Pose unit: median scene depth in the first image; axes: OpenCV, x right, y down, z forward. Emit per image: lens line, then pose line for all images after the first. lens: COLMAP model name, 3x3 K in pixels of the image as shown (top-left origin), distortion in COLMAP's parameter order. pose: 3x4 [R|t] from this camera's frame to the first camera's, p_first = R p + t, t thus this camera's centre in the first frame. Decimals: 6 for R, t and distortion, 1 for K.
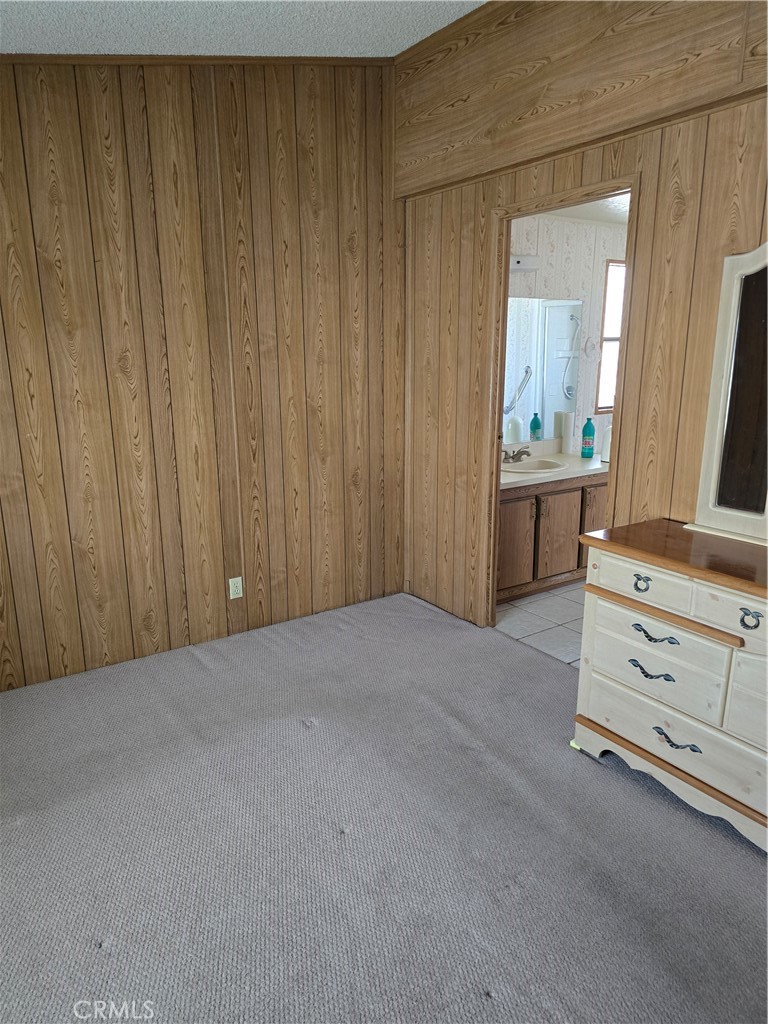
lens RADIAL K [[677.1, 0, 387.8], [0, 677.1, 518.4], [0, 0, 1]] dist [0.002441, 0.000131]
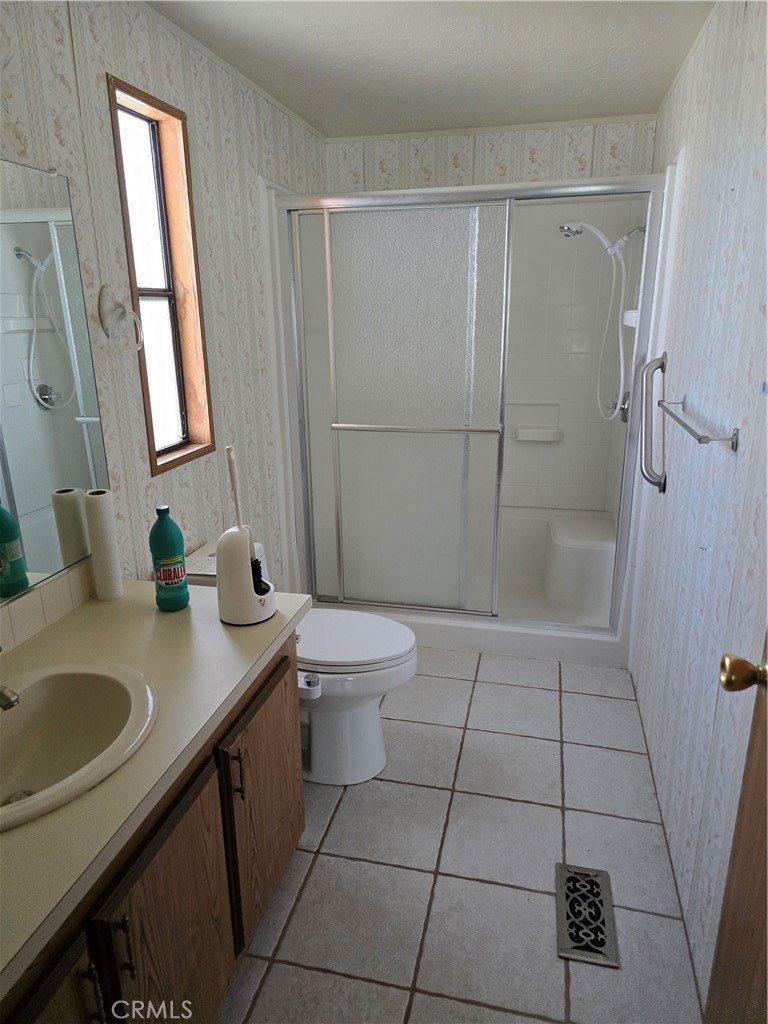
lens RADIAL K [[677.1, 0, 387.8], [0, 677.1, 518.4], [0, 0, 1]] dist [0.002441, 0.000131]
pose [[0.728157, -0.204480, 0.654199, 0.134583], [0.170760, 0.978487, 0.115777, -0.151991], [-0.663799, 0.027407, 0.747409, 0.596634]]
